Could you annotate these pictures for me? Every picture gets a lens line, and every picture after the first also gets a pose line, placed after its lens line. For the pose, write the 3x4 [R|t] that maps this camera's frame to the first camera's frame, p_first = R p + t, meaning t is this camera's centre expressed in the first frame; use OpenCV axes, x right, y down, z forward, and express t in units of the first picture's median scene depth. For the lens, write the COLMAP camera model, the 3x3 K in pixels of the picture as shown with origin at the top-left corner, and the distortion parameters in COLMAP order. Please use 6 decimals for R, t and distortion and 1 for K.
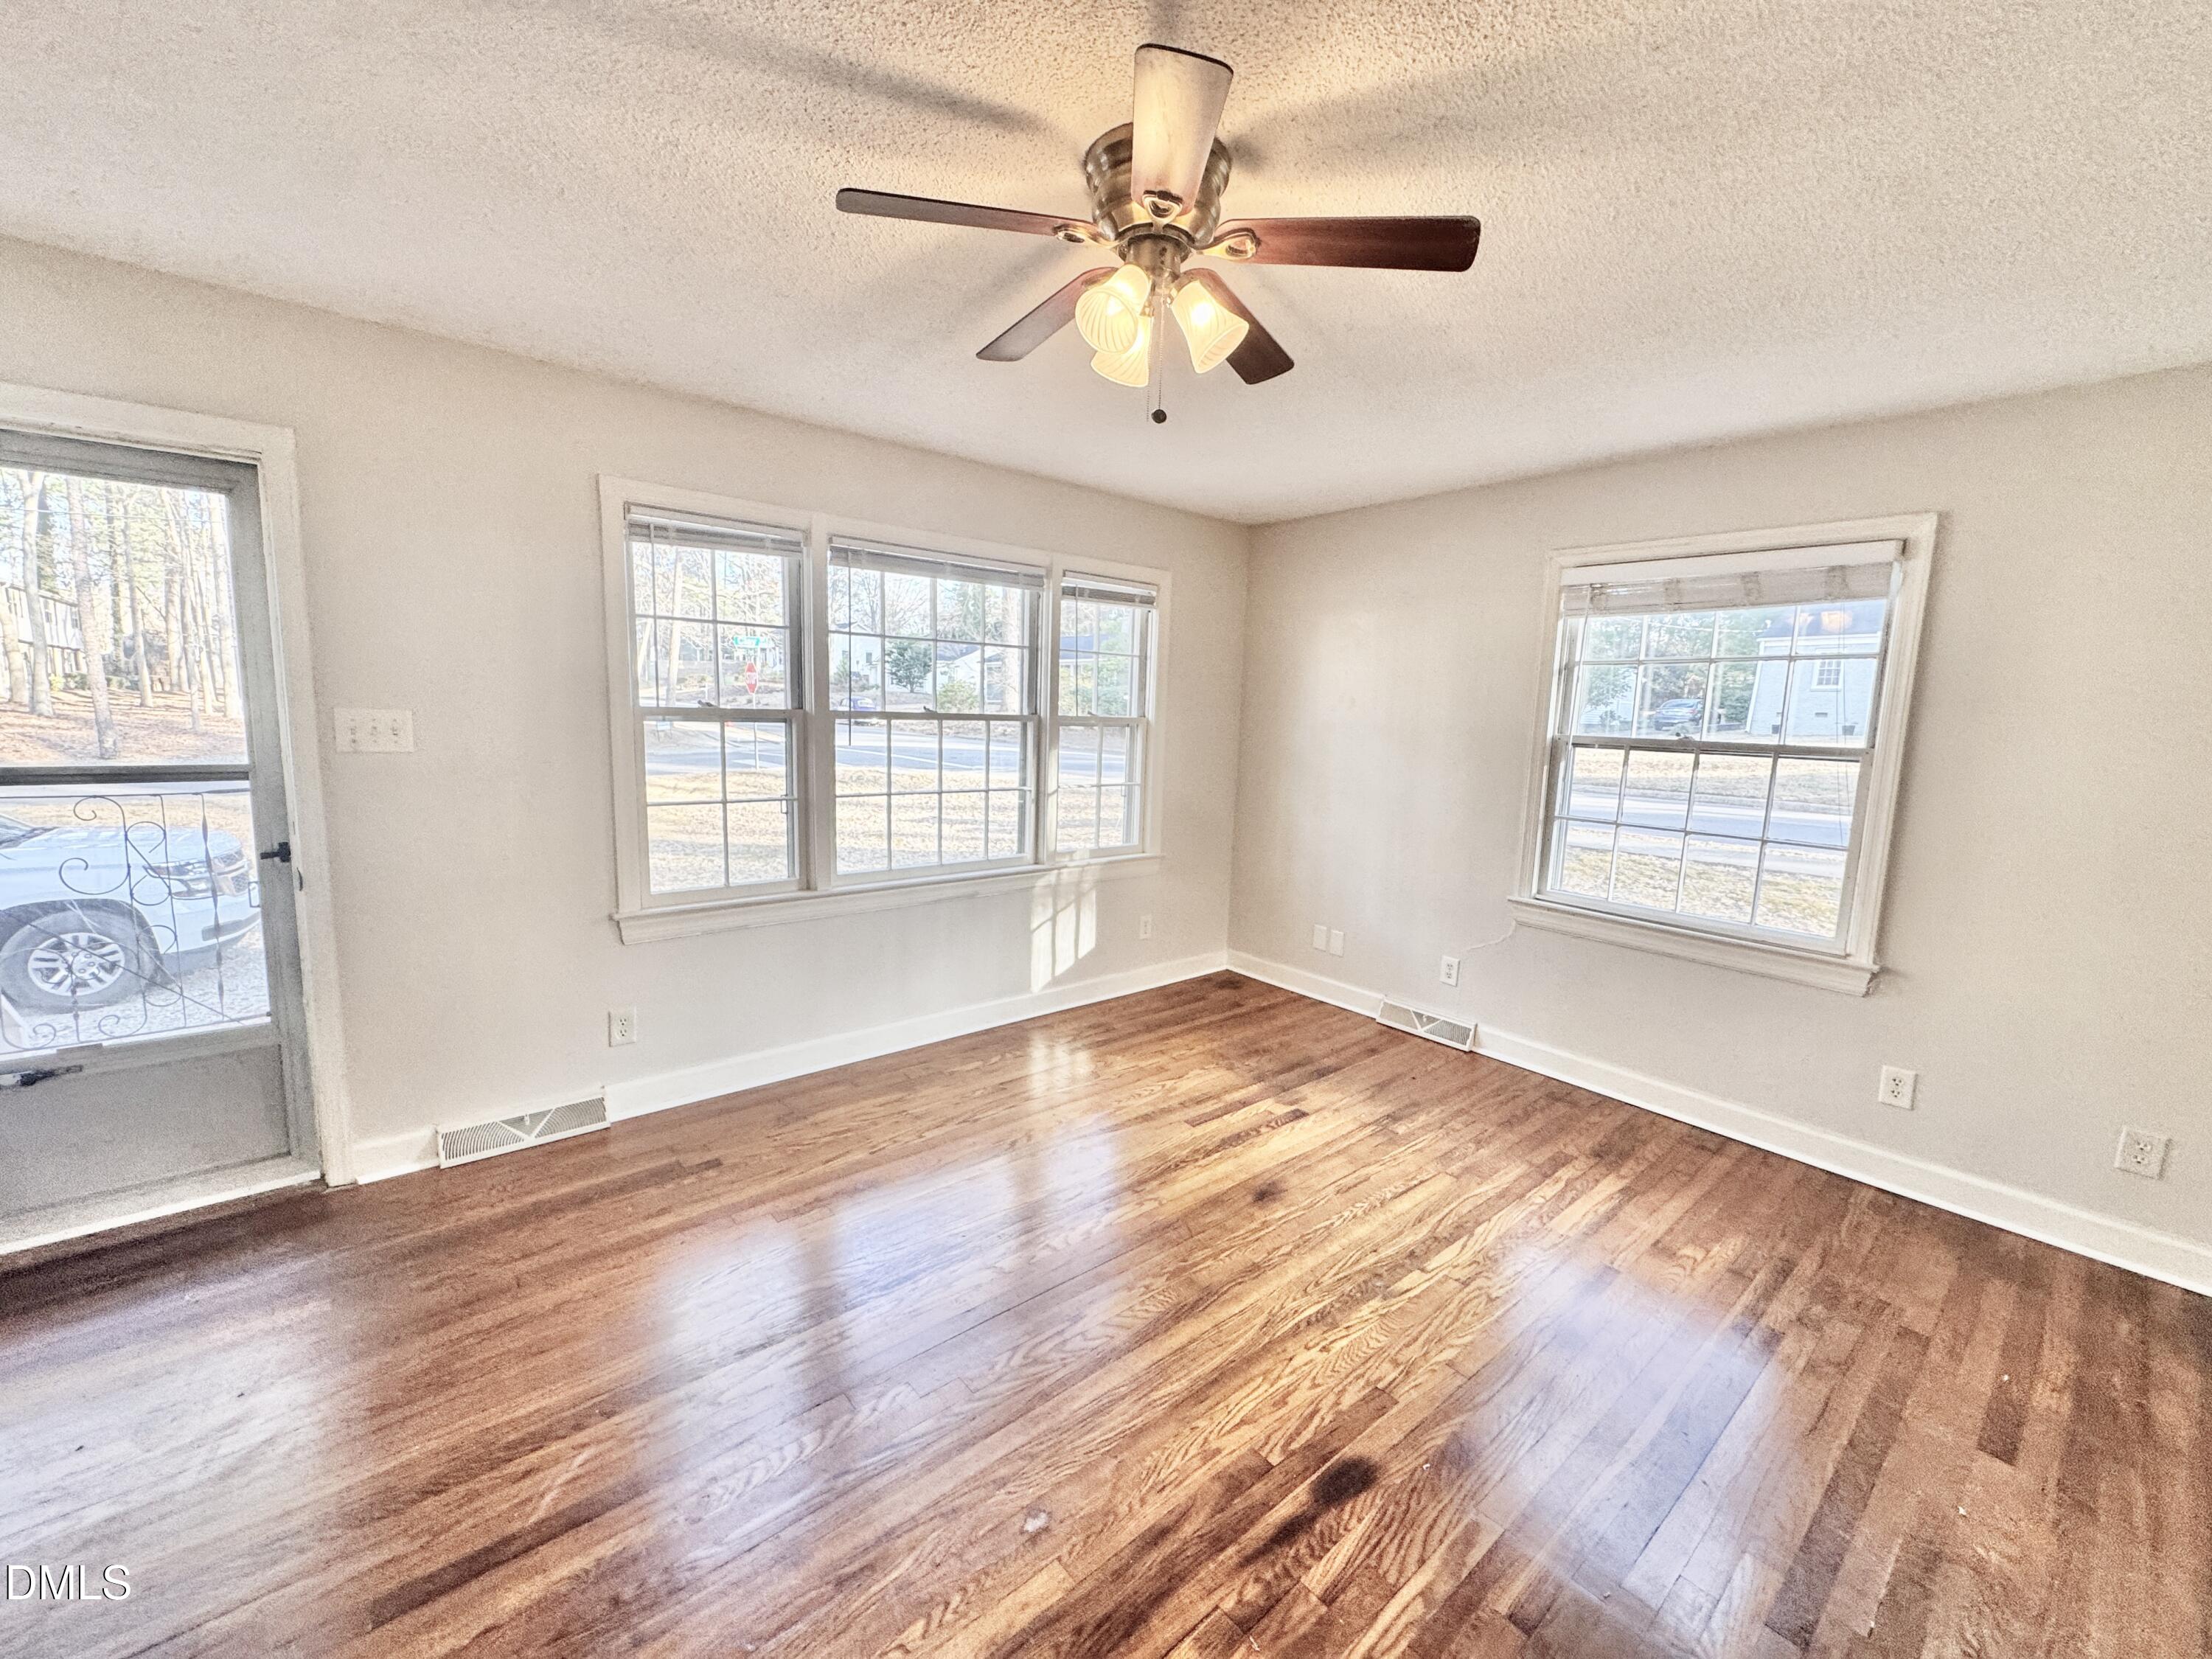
lens RADIAL K [[882.8, 0, 1102.0], [0, 882.8, 826.6], [0, 0, 1]] dist [-0.001058, 0.000395]
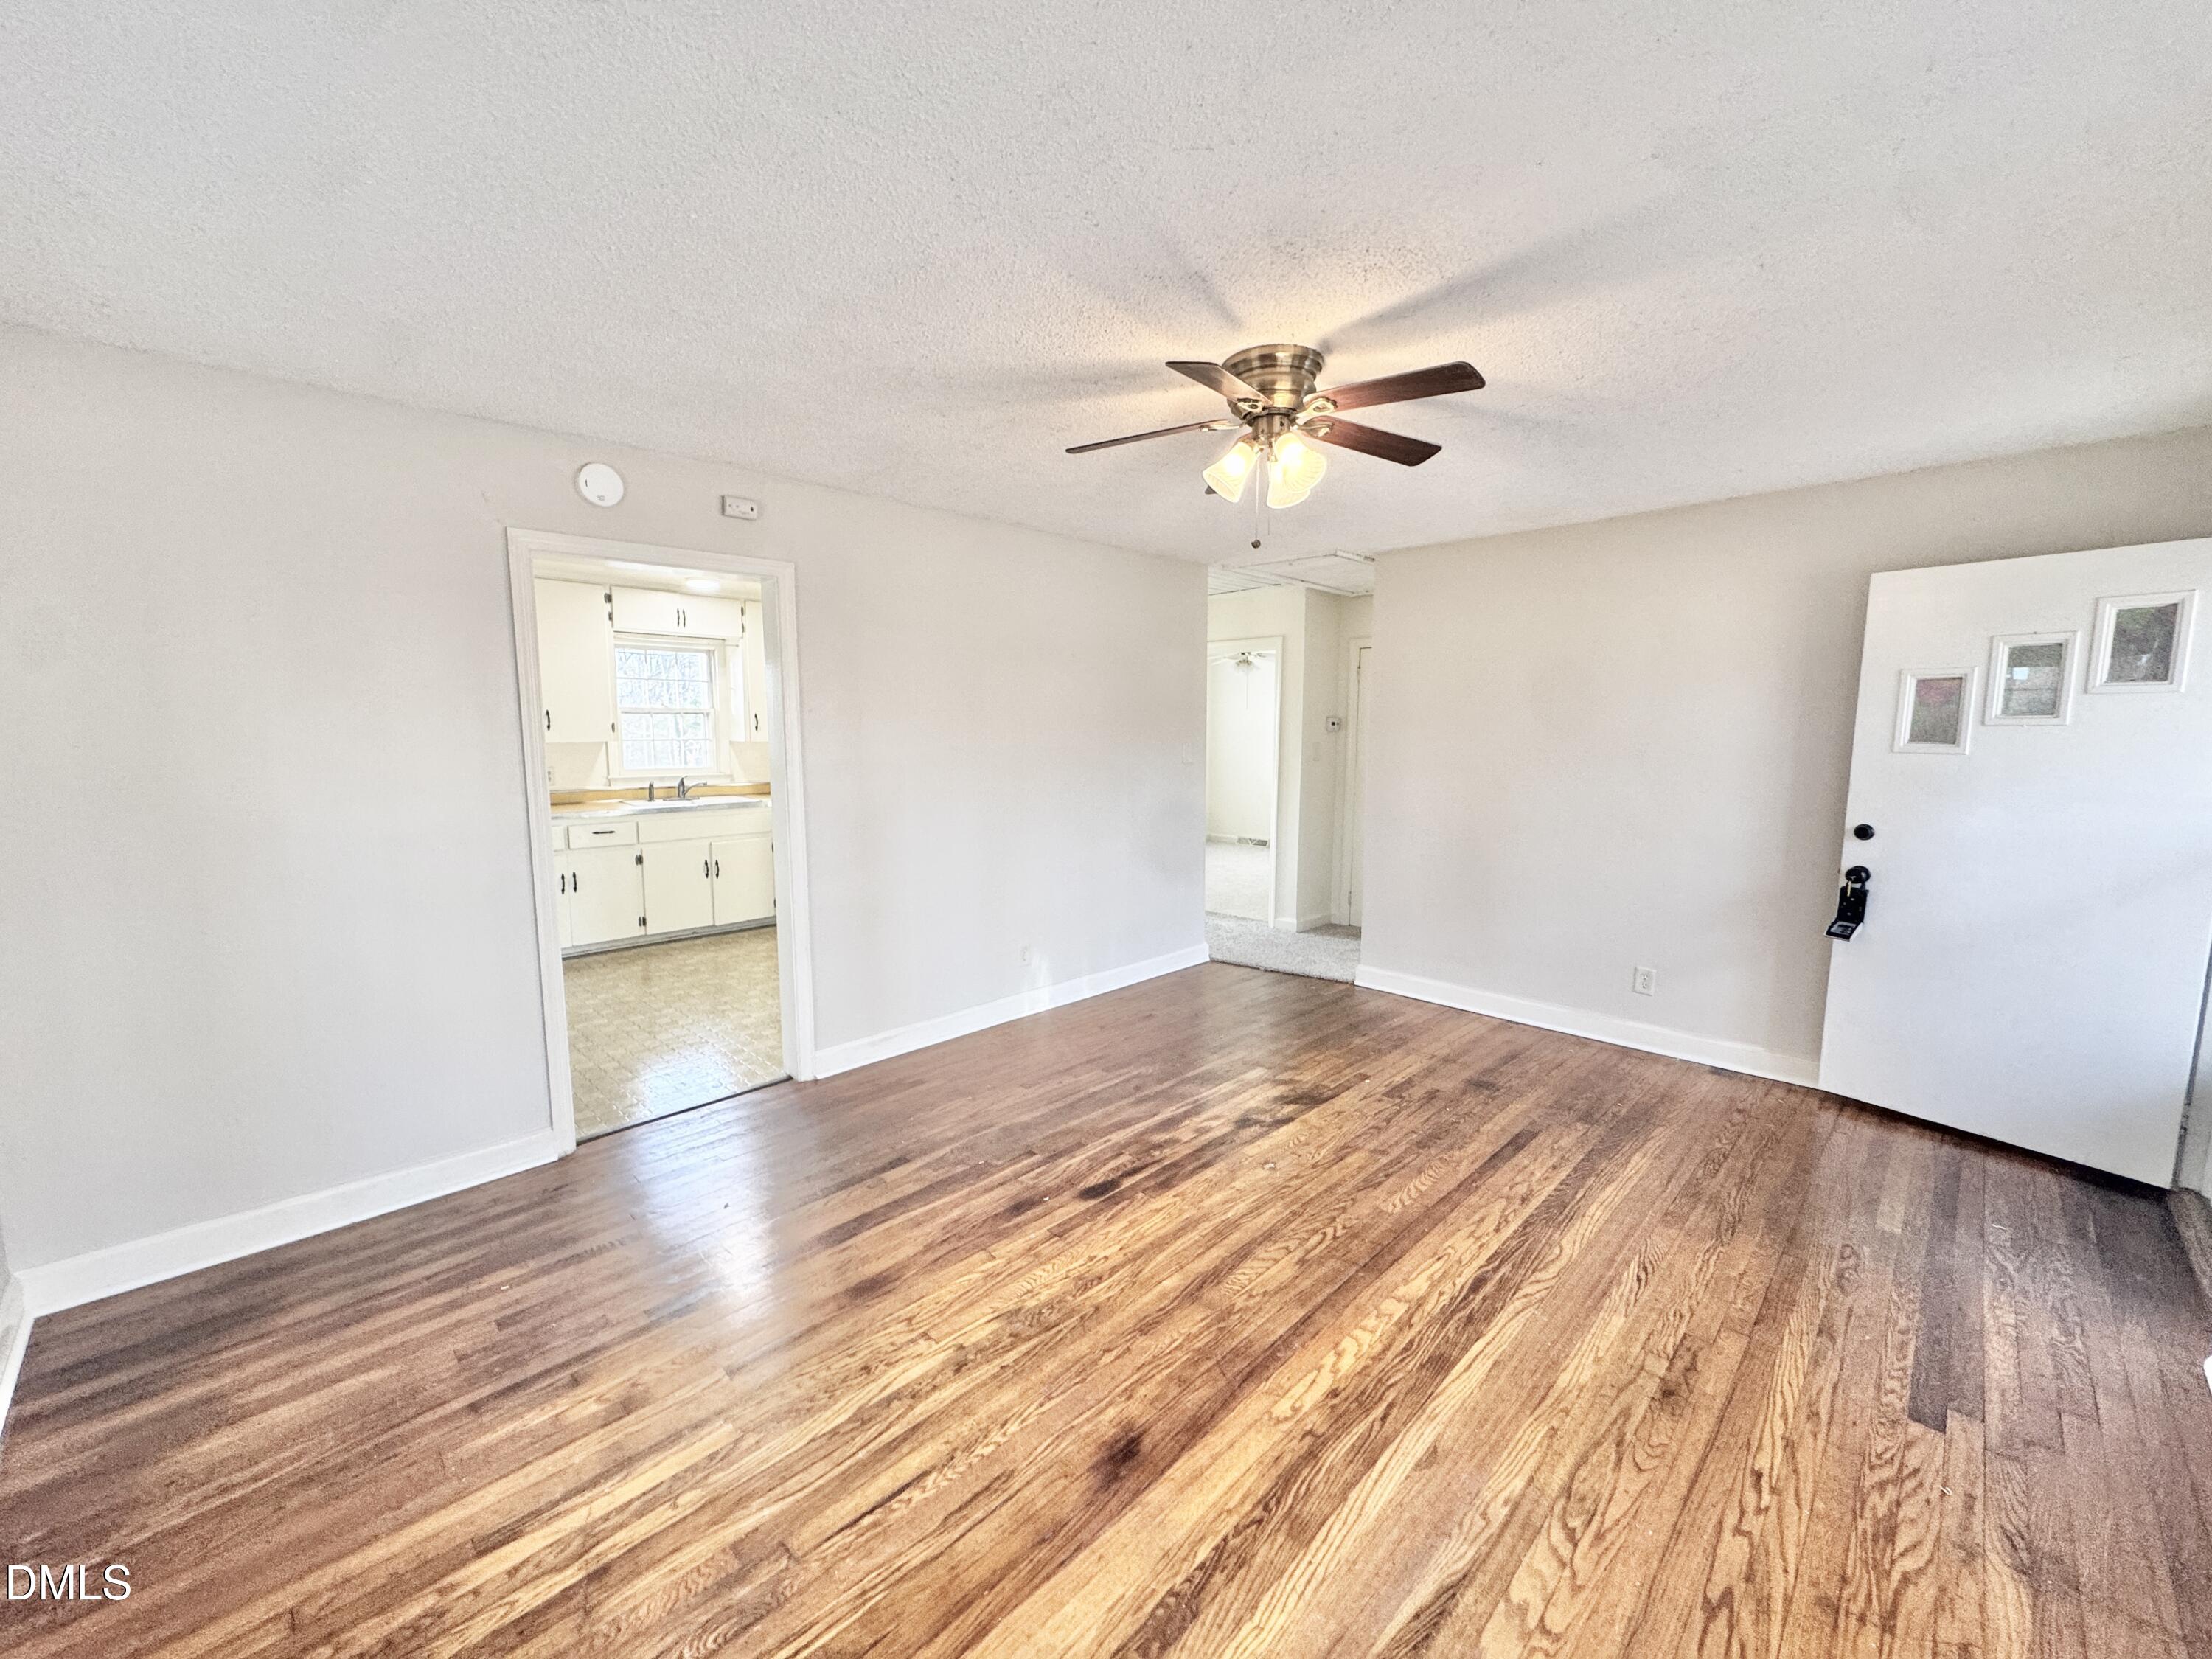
lens RADIAL K [[883.5, 0, 1101.8], [0, 883.5, 834.8], [0, 0, 1]] dist [-0.001928, 0.000503]
pose [[-0.995833, -0.020512, -0.088858, 0.265375], [-0.042102, 0.967732, 0.248440, -0.198710], [0.080895, 0.251146, -0.964563, 1.496658]]
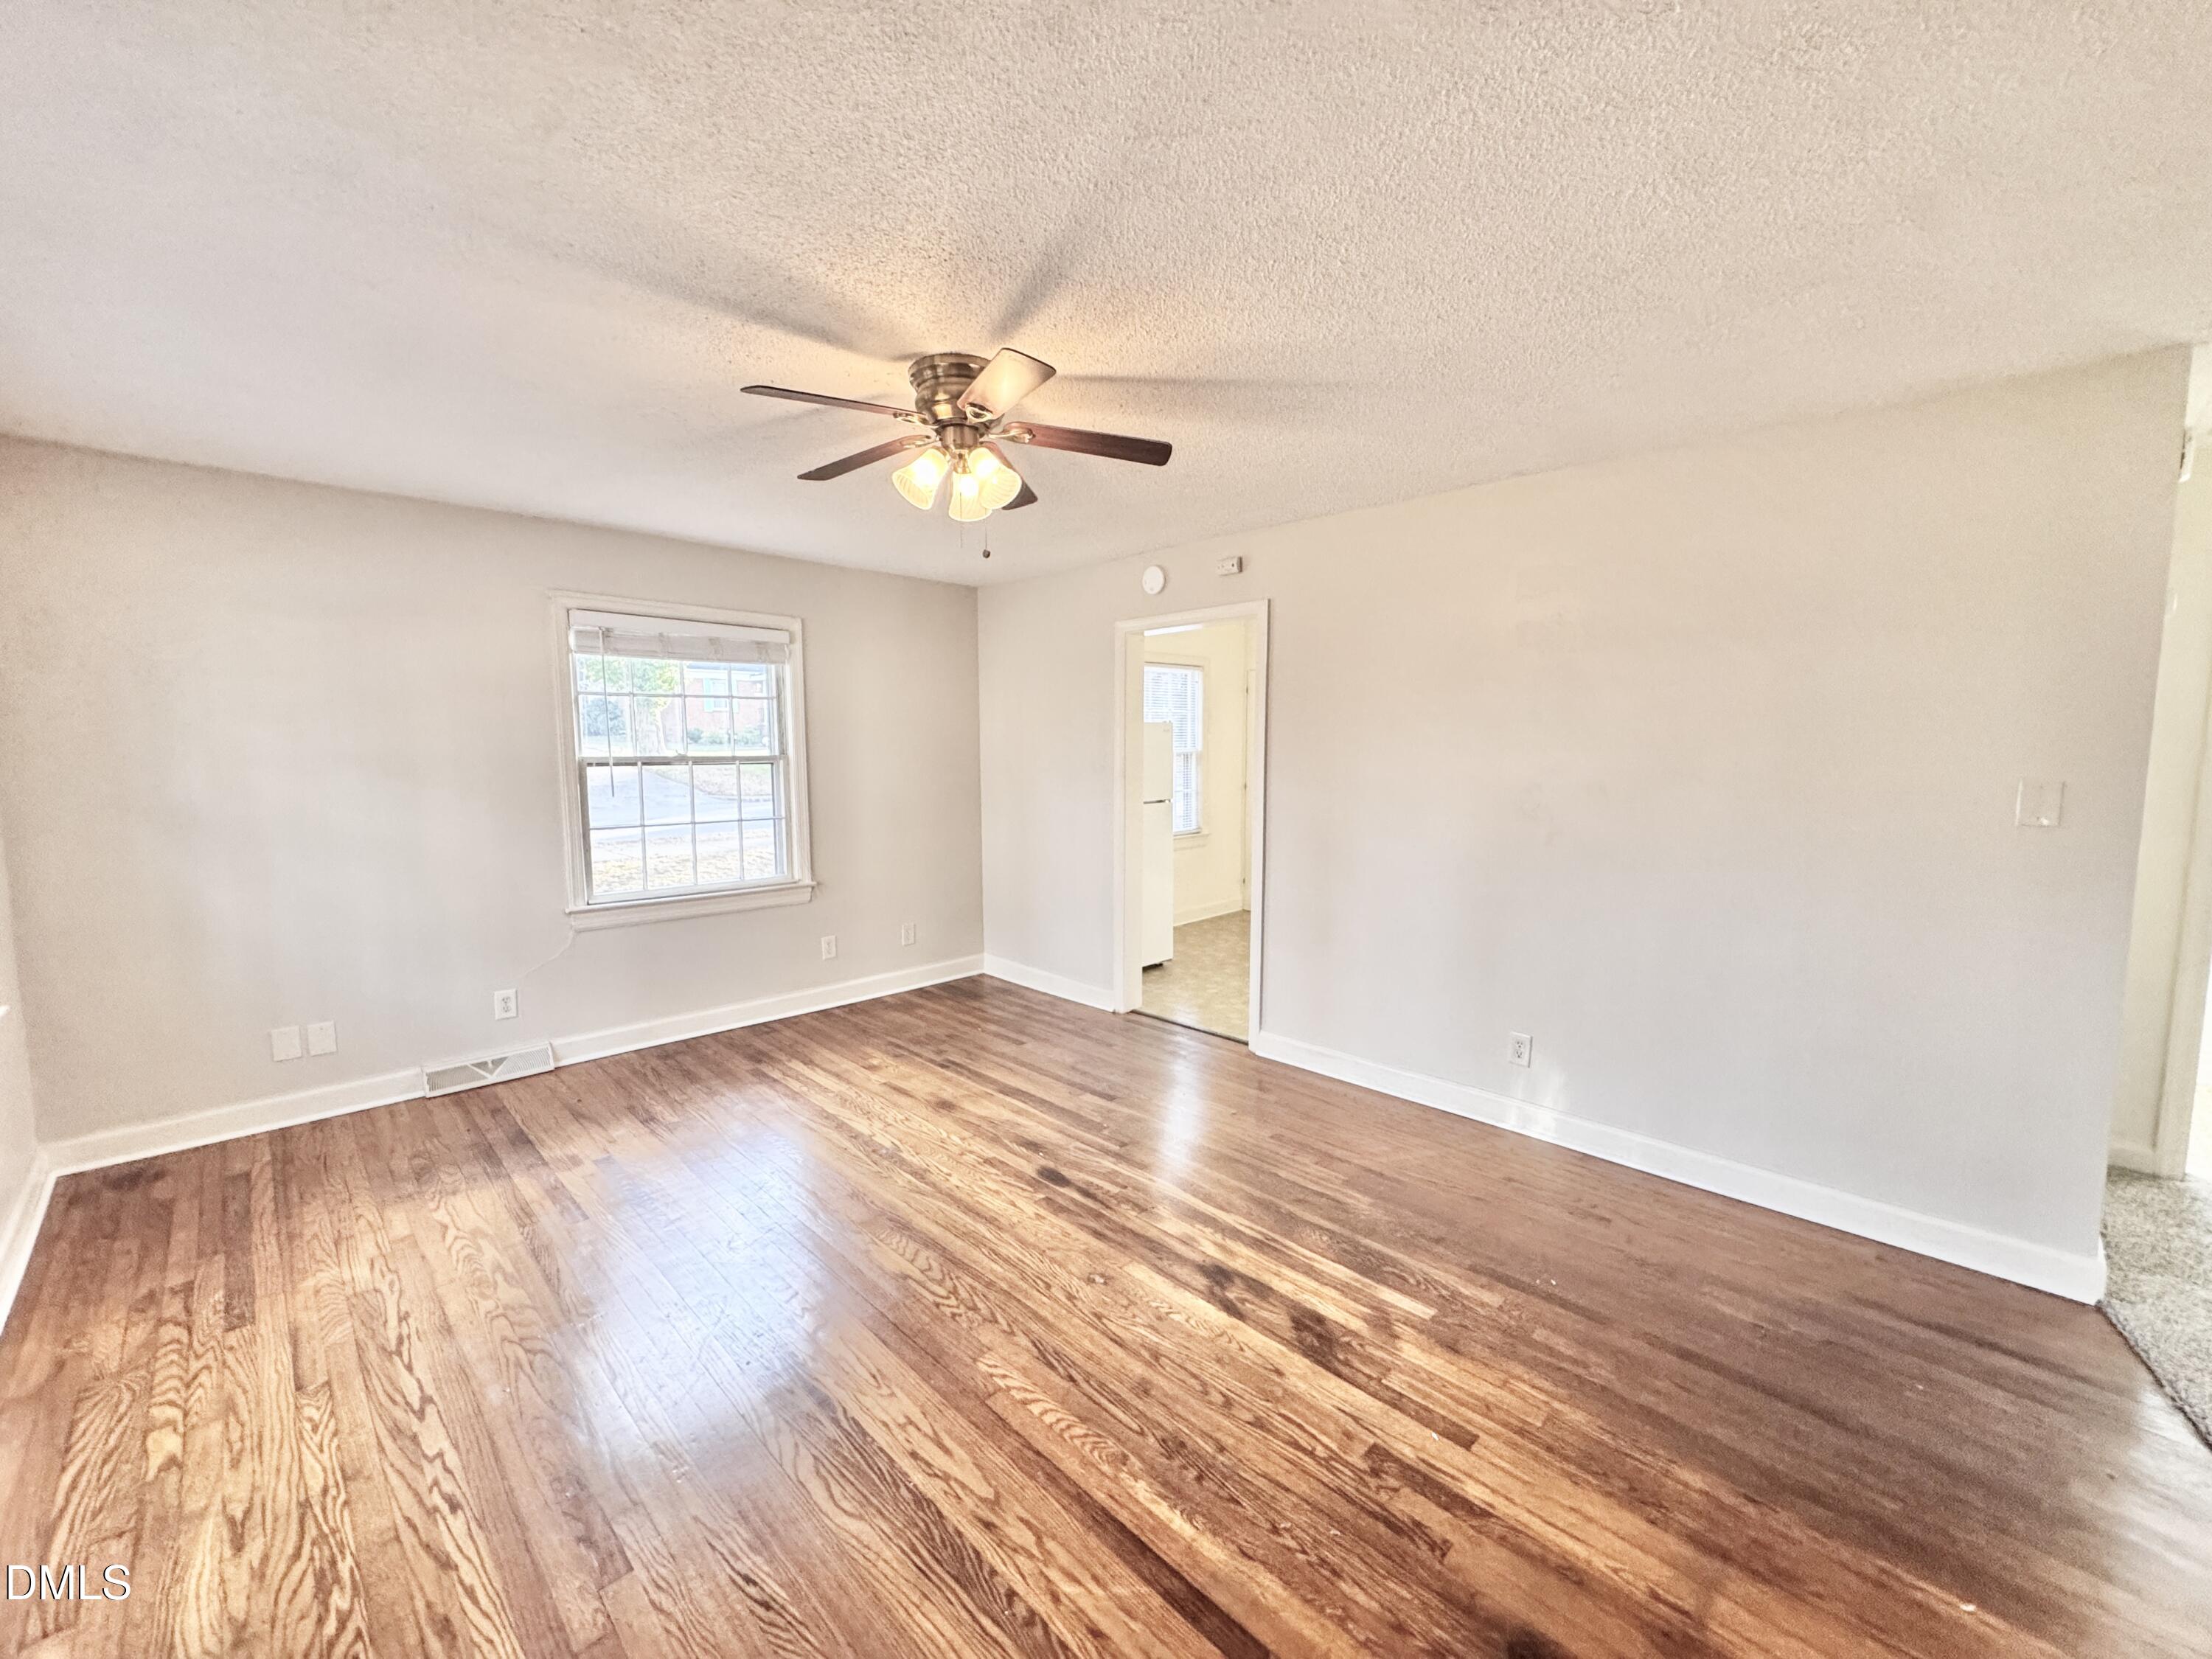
lens RADIAL K [[883.5, 0, 1101.8], [0, 883.5, 834.8], [0, 0, 1]] dist [-0.001928, 0.000503]
pose [[-0.081805, -0.136634, 0.987238, -0.853317], [0.128560, 0.980836, 0.146401, -0.111233], [-0.988322, 0.138895, -0.062671, 0.563466]]
